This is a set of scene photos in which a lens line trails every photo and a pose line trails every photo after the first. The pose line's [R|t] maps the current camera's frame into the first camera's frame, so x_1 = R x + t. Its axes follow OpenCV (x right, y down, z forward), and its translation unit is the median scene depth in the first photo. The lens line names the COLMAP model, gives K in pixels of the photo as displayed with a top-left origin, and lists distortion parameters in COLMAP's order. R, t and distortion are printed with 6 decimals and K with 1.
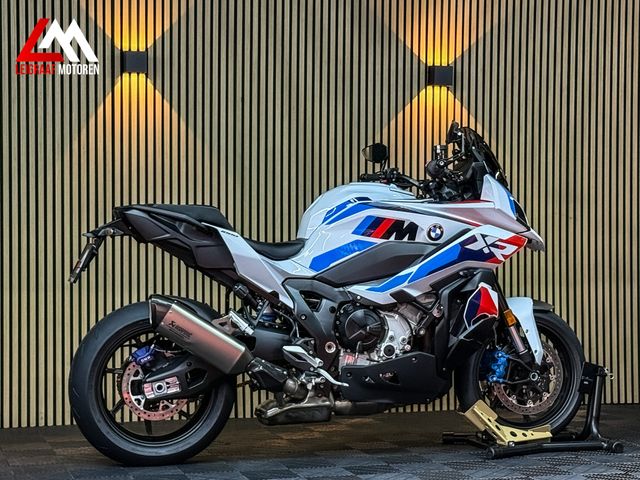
lens RADIAL K [[1350.3, 0, 306.3], [0, 1350.3, 240.9], [0, 0, 1]] dist [0.092228, 0.234431]
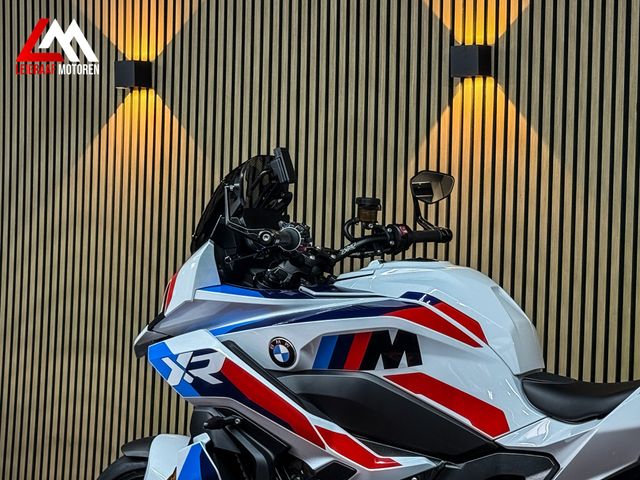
lens RADIAL K [[1368.1, 0, 306.8], [0, 1368.1, 236.7], [0, 0, 1]] dist [0.091807, 0.529666]
pose [[0.667741, 0.028273, -0.743857, 0.406384], [-0.027729, 0.999530, 0.013100, -0.061110], [0.743877, 0.011879, 0.668211, 0.578066]]
